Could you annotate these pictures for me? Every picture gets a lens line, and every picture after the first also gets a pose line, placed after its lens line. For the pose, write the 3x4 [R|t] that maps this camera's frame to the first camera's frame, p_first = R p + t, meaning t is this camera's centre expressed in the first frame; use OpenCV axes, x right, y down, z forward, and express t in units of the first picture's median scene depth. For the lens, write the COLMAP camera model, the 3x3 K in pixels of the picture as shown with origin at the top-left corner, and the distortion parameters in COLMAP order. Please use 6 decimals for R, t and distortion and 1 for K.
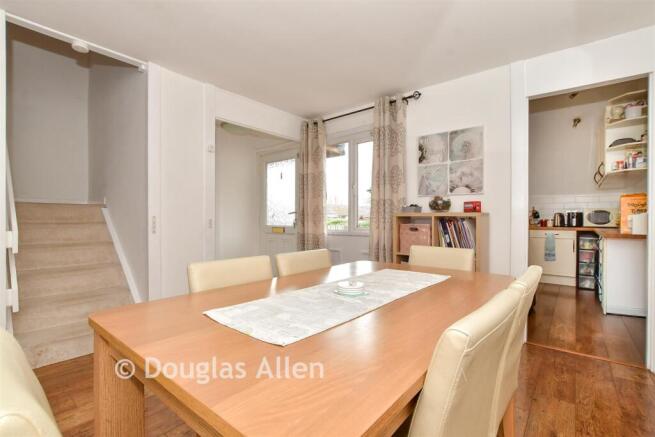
lens RADIAL K [[309.8, 0, 329.9], [0, 309.8, 219.5], [0, 0, 1]] dist [-0.004241, -0.000296]
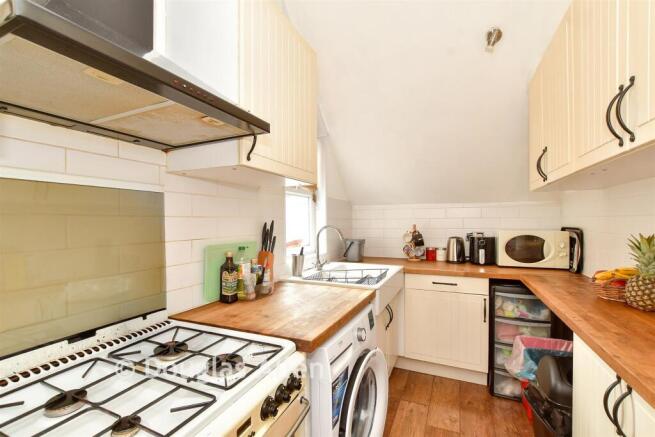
lens RADIAL K [[288.0, 0, 327.0], [0, 288.0, 219.6], [0, 0, 1]] dist [-0.000890, -0.000128]
pose [[0.970000, 0.003074, 0.243086, 0.424271], [-0.000529, 0.999944, -0.010533, -0.048987], [-0.243105, 0.010088, 0.969947, 0.599257]]
